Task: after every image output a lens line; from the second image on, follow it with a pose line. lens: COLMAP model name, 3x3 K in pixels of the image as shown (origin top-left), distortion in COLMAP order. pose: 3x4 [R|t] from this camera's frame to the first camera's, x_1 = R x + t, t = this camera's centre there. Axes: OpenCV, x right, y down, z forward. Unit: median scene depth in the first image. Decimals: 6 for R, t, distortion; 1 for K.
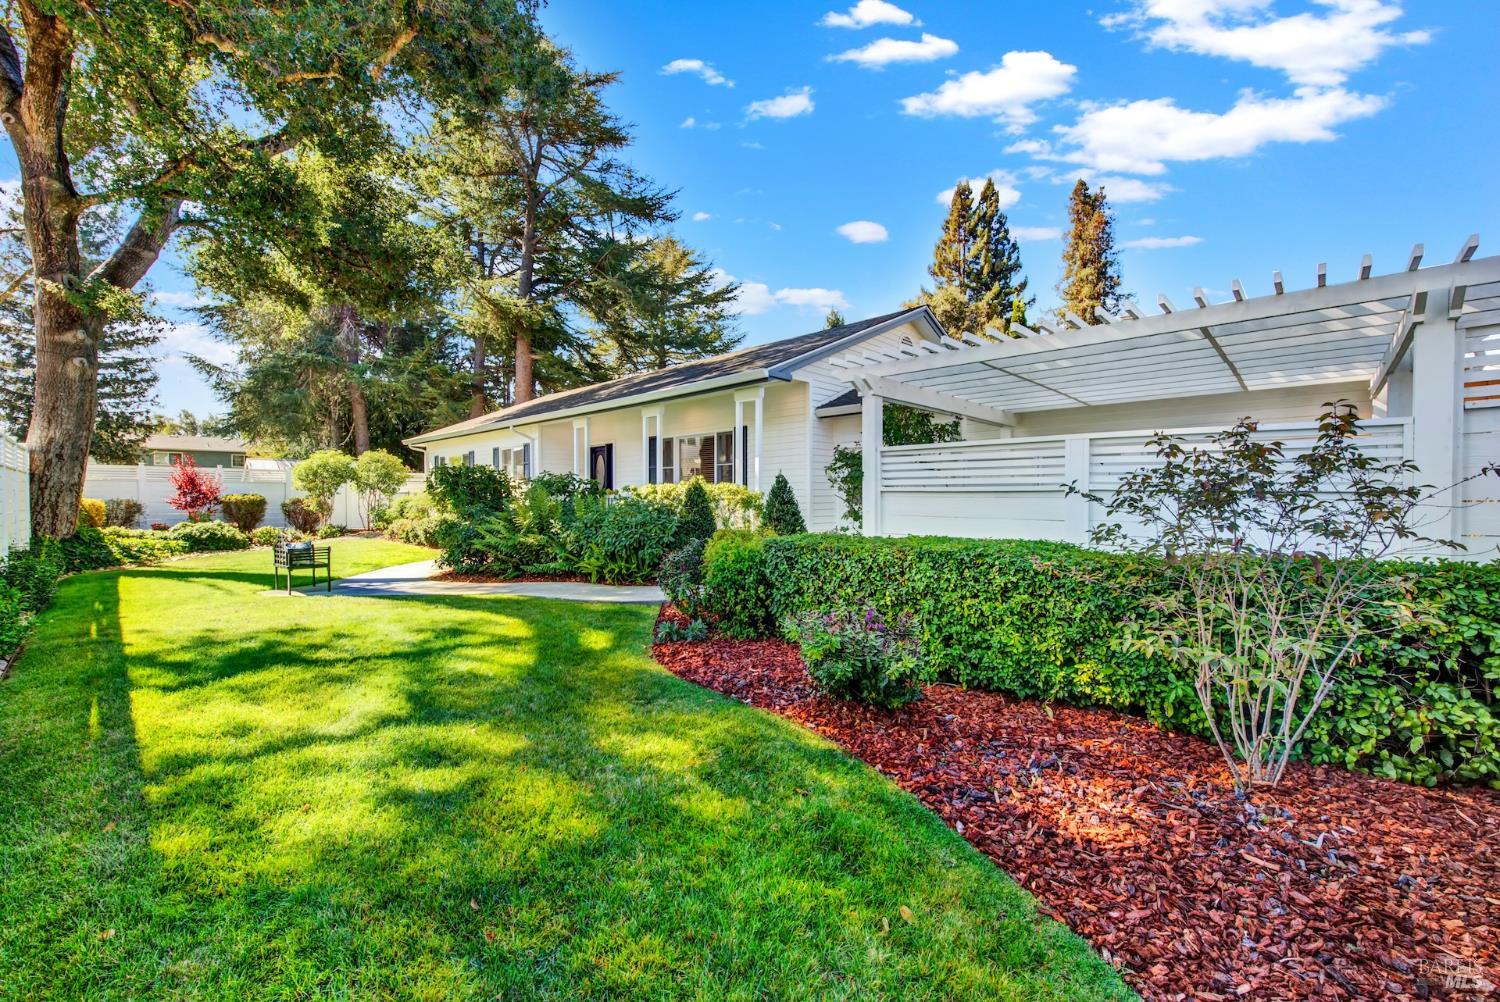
lens RADIAL K [[585.1, 0, 760.1], [0, 585.1, 497.7], [0, 0, 1]] dist [0.000202, 0.000045]
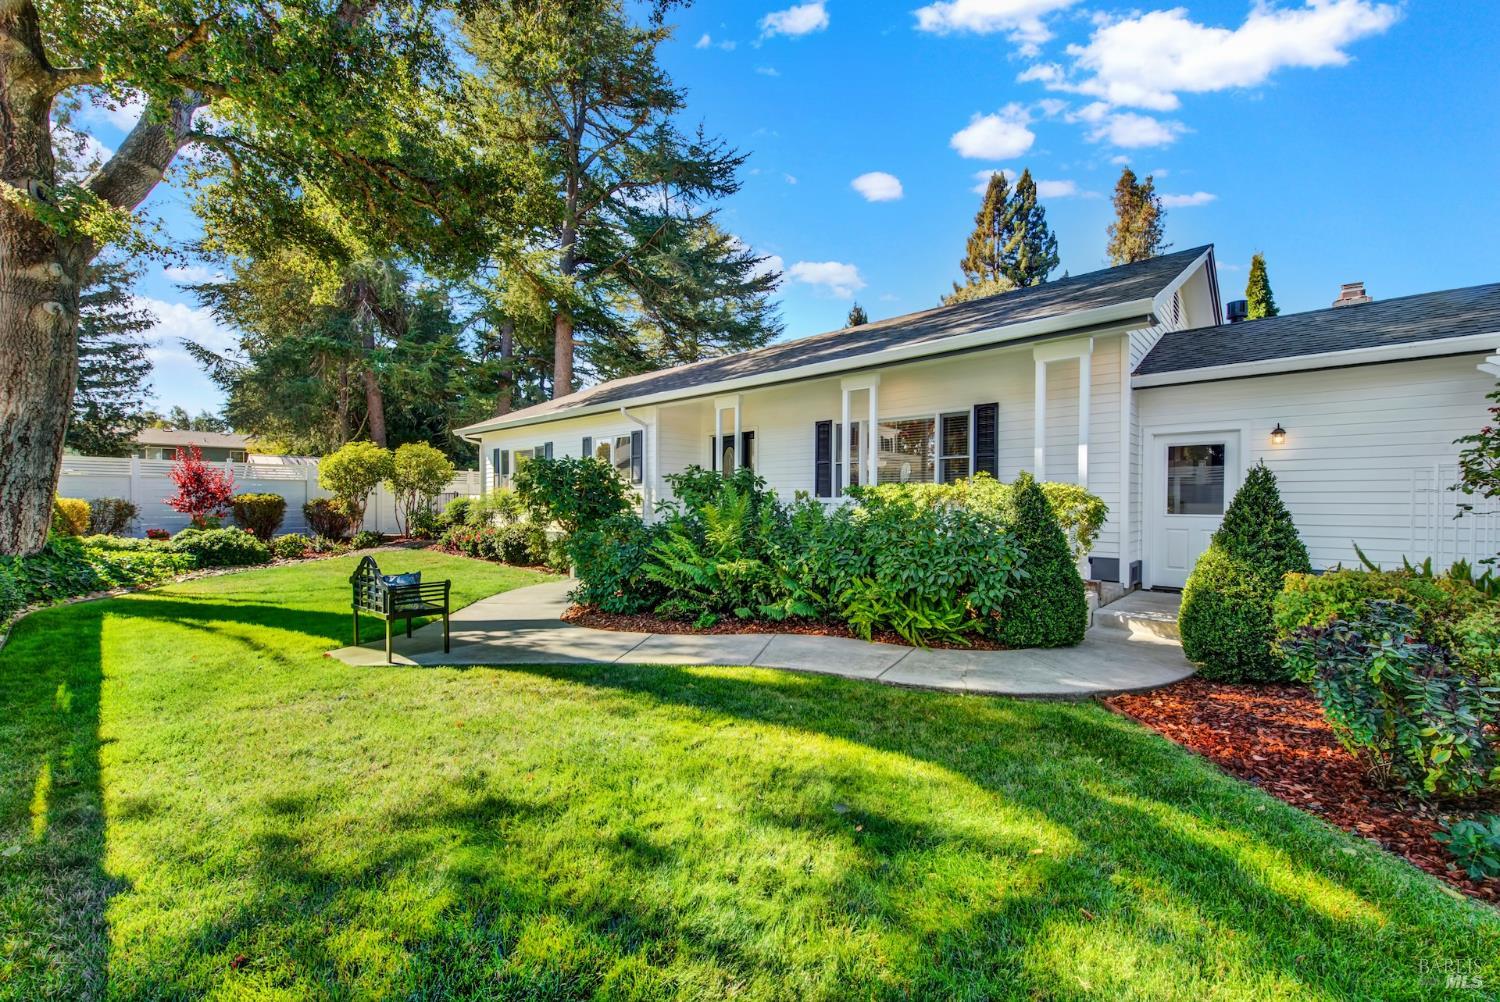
lens RADIAL K [[585.1, 0, 760.1], [0, 585.1, 497.7], [0, 0, 1]] dist [0.000202, 0.000045]
pose [[0.999942, 0.006133, 0.008906, -0.114655], [-0.006093, 0.999971, -0.004546, -0.000814], [-0.008934, 0.004492, 0.999950, 0.105146]]
